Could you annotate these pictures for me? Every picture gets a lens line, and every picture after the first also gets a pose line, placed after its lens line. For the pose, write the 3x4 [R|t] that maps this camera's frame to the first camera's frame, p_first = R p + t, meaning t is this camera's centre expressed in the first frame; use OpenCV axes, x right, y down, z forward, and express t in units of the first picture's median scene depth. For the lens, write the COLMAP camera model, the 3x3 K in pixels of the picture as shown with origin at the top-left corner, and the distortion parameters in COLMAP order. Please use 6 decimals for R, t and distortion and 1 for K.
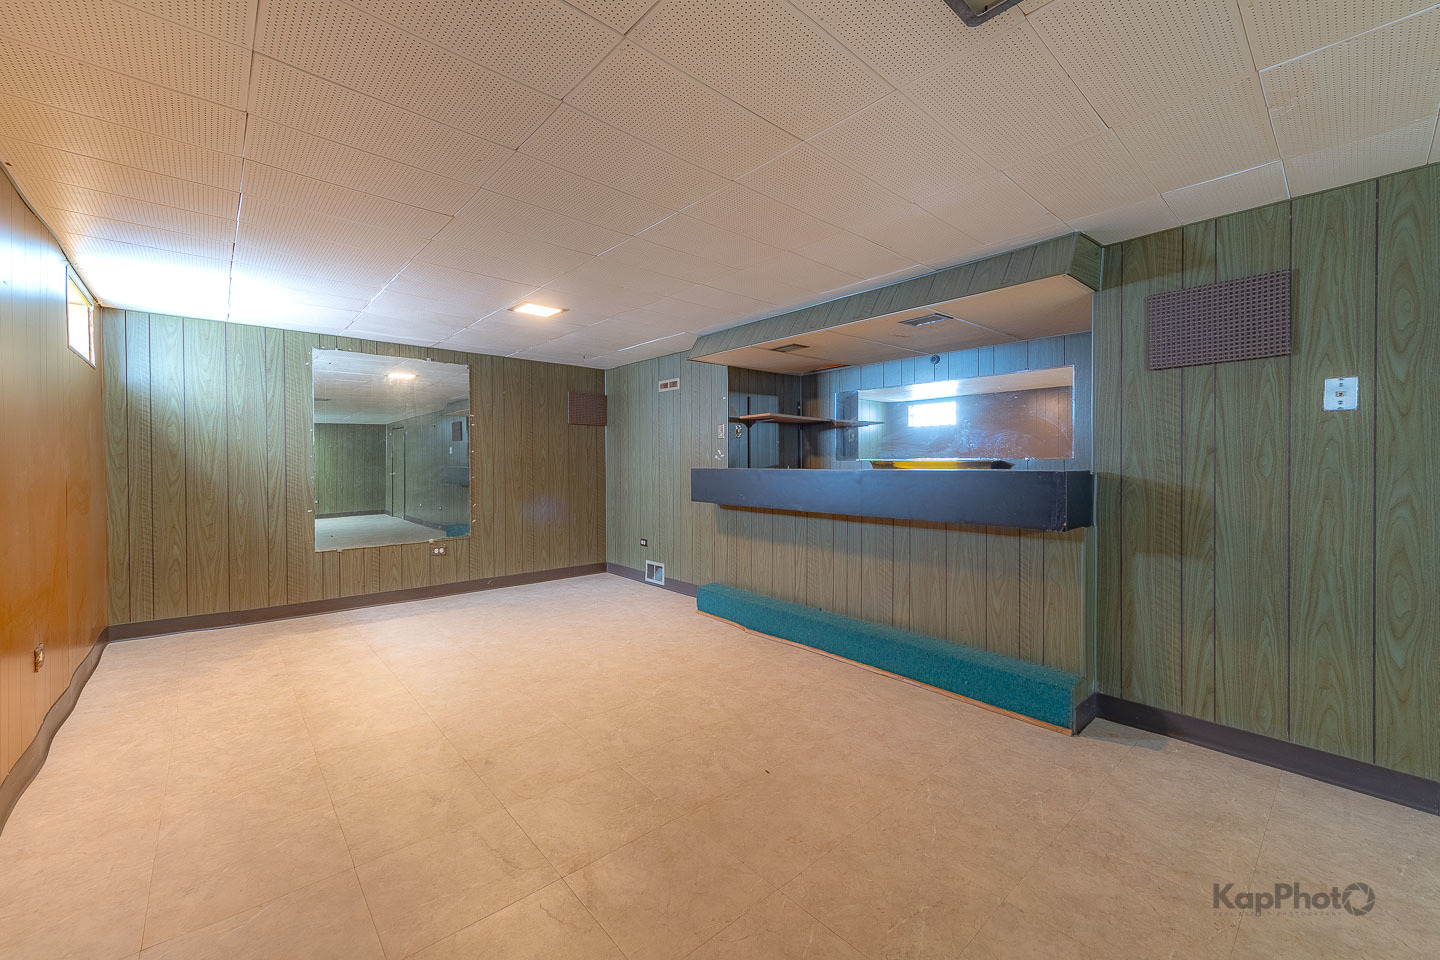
lens RADIAL K [[569.4, 0, 722.1], [0, 569.4, 466.3], [0, 0, 1]] dist [0.013689, -0.003597]
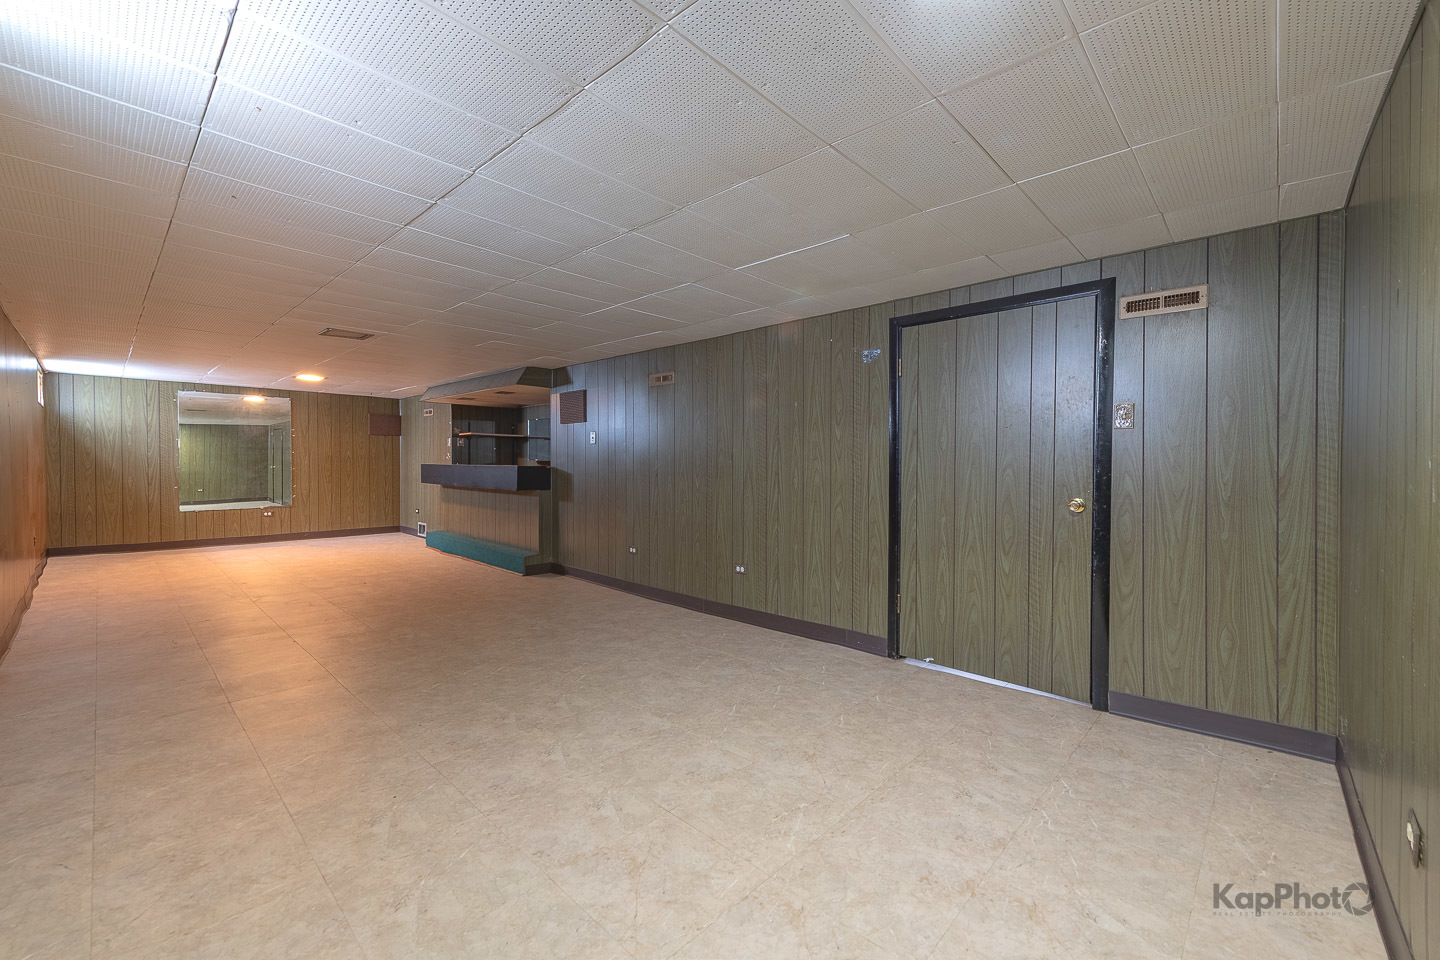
lens RADIAL K [[573.8, 0, 762.4], [0, 573.8, 469.9], [0, 0, 1]] dist [0.000946, -0.002322]
pose [[0.990886, 0.007397, 0.134500, 0.728677], [-0.008629, 0.999926, 0.008581, -0.002716], [-0.134426, -0.009664, 0.990876, -0.861870]]
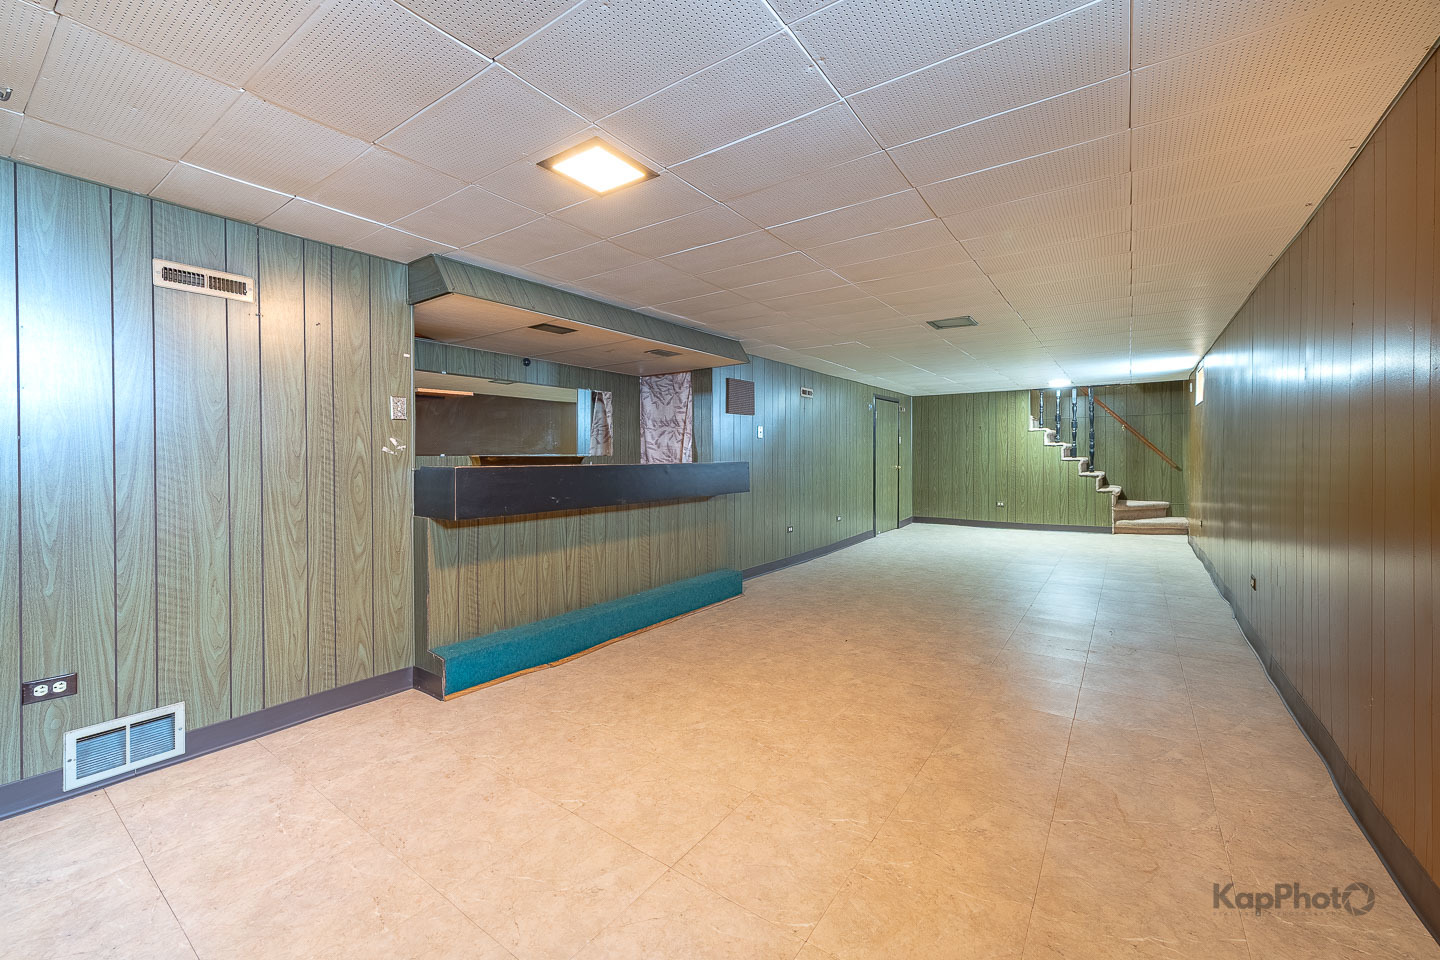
lens RADIAL K [[569.4, 0, 722.1], [0, 569.4, 466.3], [0, 0, 1]] dist [0.013689, -0.003597]
pose [[-0.226526, -0.014070, 0.973904, -0.862849], [0.011175, 0.999792, 0.017044, -0.006437], [-0.973941, 0.014744, -0.226321, 1.017870]]
